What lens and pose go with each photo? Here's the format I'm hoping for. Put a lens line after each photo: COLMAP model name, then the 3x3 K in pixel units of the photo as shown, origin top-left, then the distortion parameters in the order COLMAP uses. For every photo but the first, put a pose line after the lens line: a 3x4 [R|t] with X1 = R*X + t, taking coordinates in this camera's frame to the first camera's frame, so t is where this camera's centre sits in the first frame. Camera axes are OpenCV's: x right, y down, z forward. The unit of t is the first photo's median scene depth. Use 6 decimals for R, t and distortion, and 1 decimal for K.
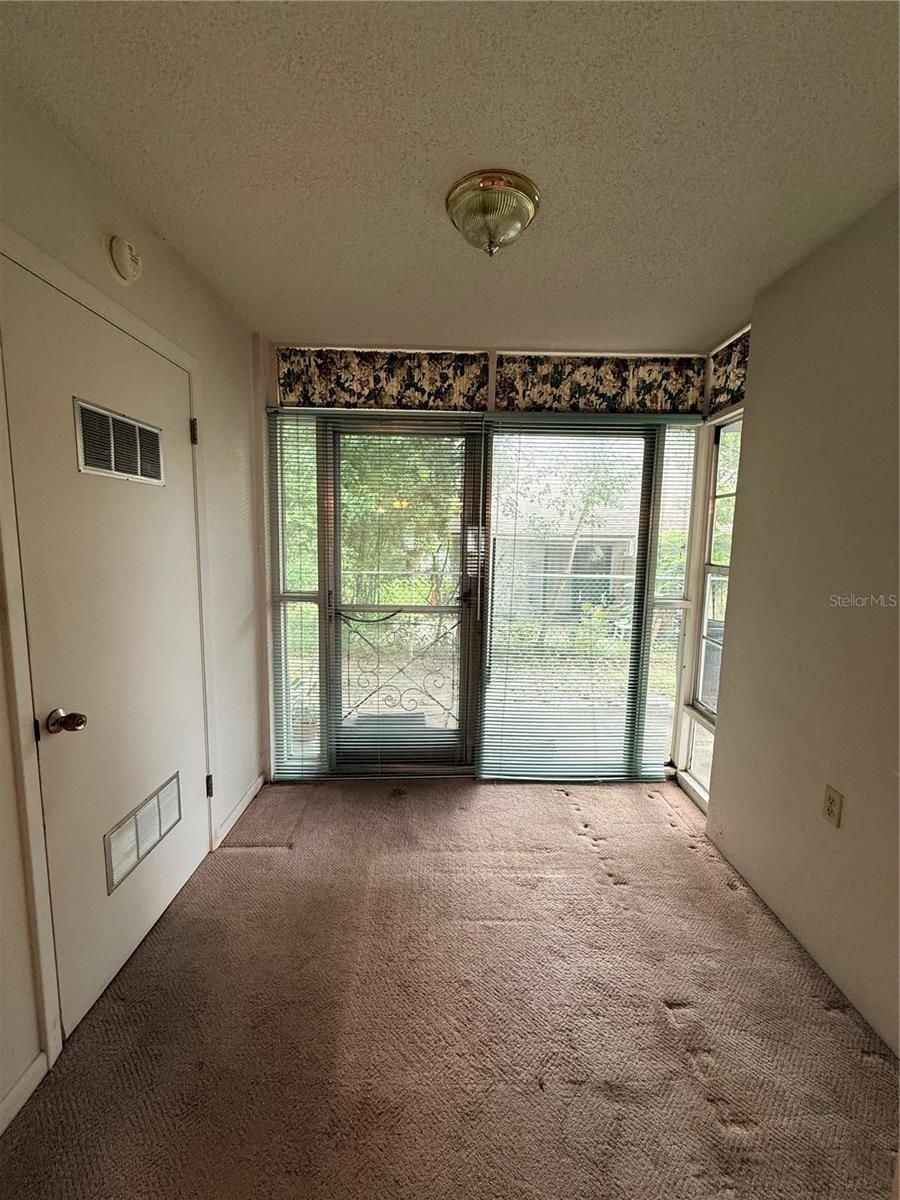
lens RADIAL K [[478.6, 0, 450.2], [0, 478.6, 587.8], [0, 0, 1]] dist [-0.001973, 0.000548]
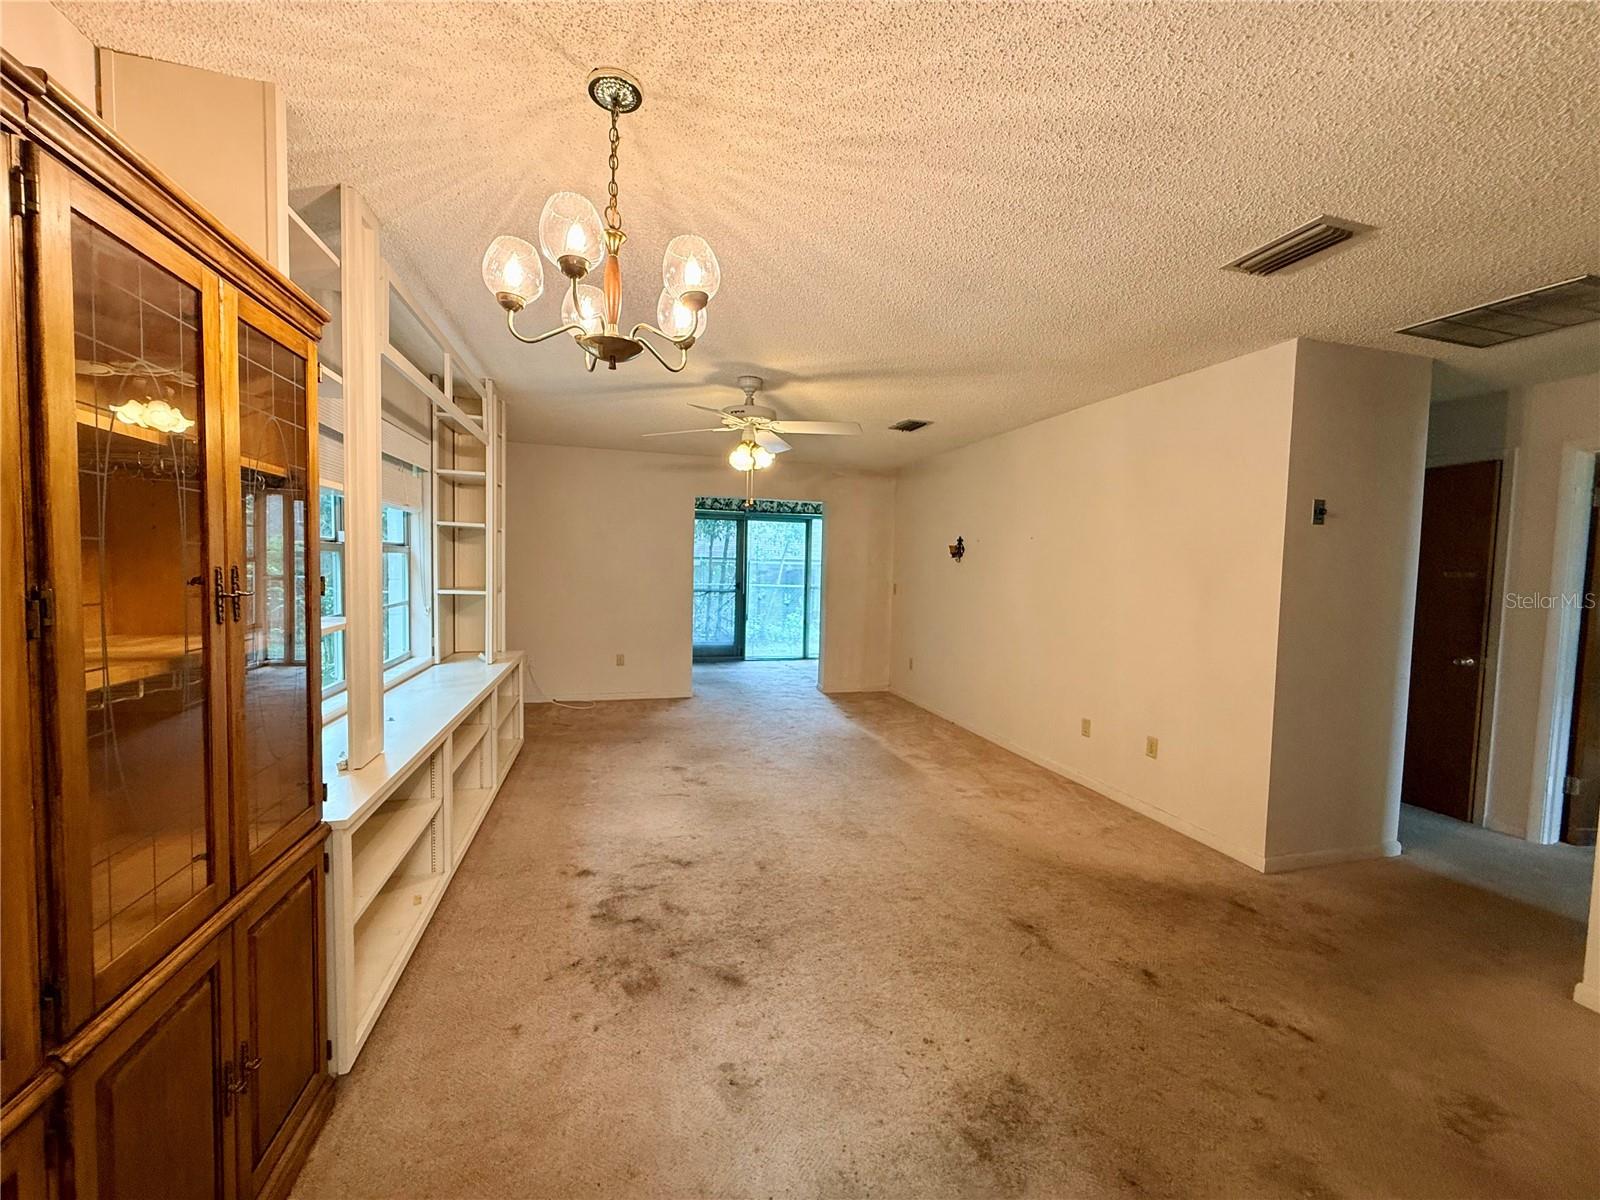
lens RADIAL K [[638.2, 0, 795.6], [0, 638.2, 601.1], [0, 0, 1]] dist [-0.001973, 0.000548]
pose [[0.963613, -0.011167, 0.267067, -0.565022], [0.023837, 0.998736, -0.044249, 0.258084], [-0.266235, 0.049005, 0.962662, -2.265154]]
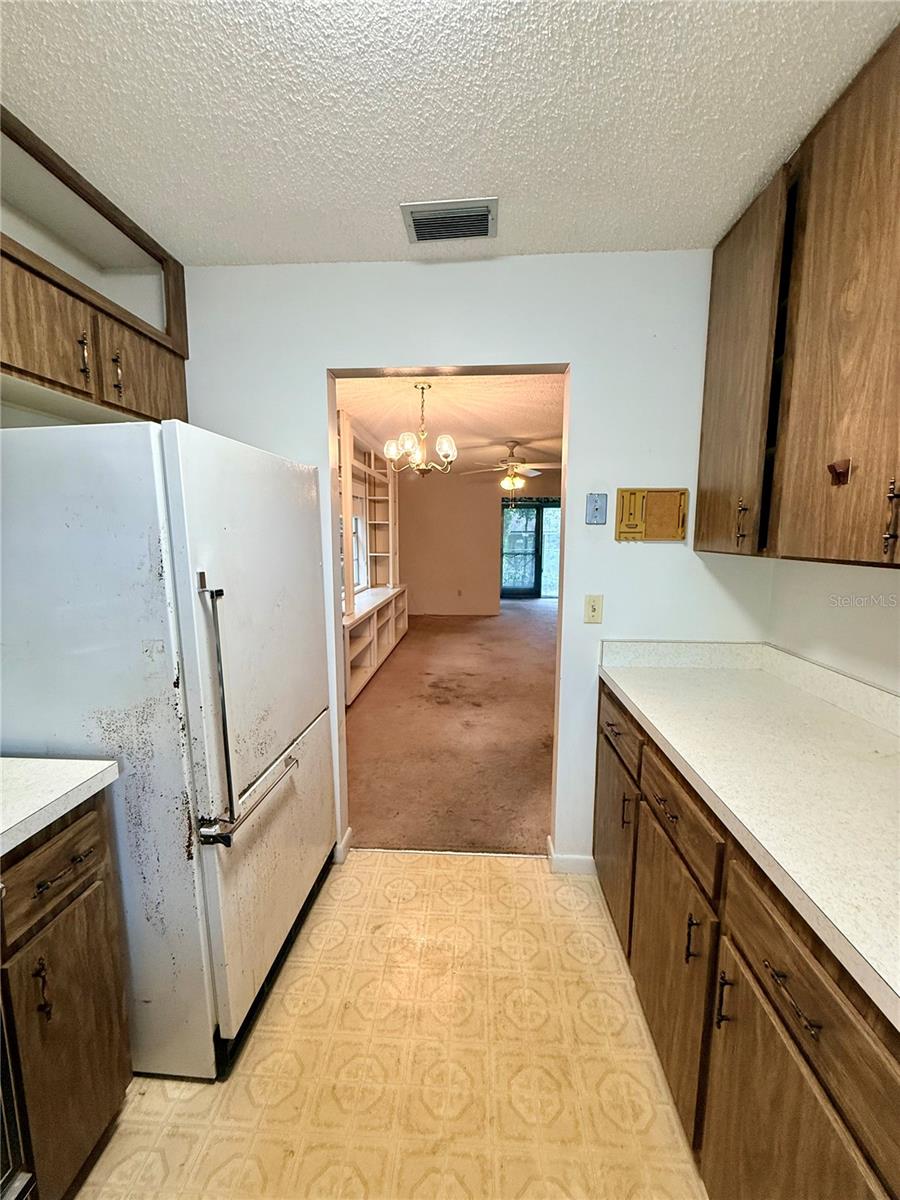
lens RADIAL K [[478.6, 0, 453.9], [0, 478.6, 598.4], [0, 0, 1]] dist [-0.001973, 0.000548]
pose [[0.998293, -0.011407, -0.057285, -0.421443], [0.012738, 0.999656, 0.022923, 0.318490], [0.057004, -0.023613, 0.998095, -2.945459]]
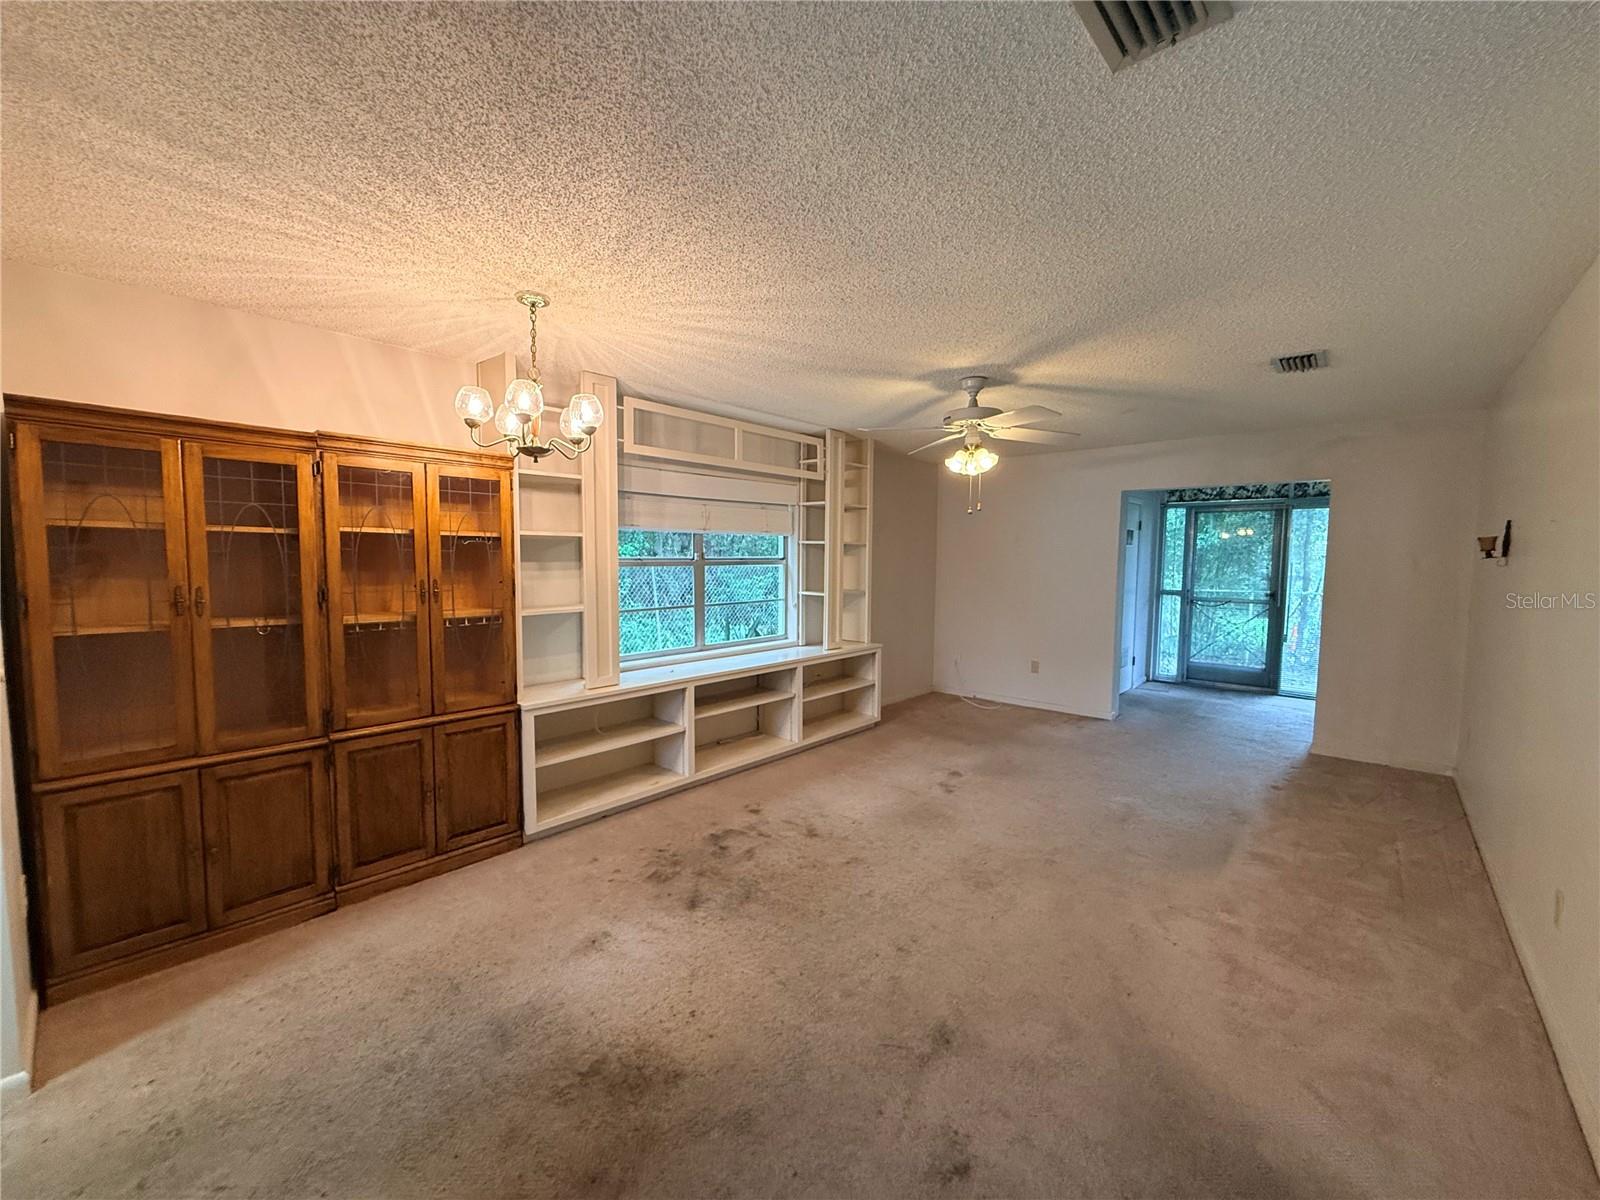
lens RADIAL K [[638.2, 0, 797.3], [0, 638.2, 600.4], [0, 0, 1]] dist [-0.001973, 0.000548]
pose [[0.743498, 0.033032, -0.667922, 0.323918], [-0.065981, 0.997529, -0.024114, 0.227066], [0.665476, 0.061998, 0.743840, -2.129101]]
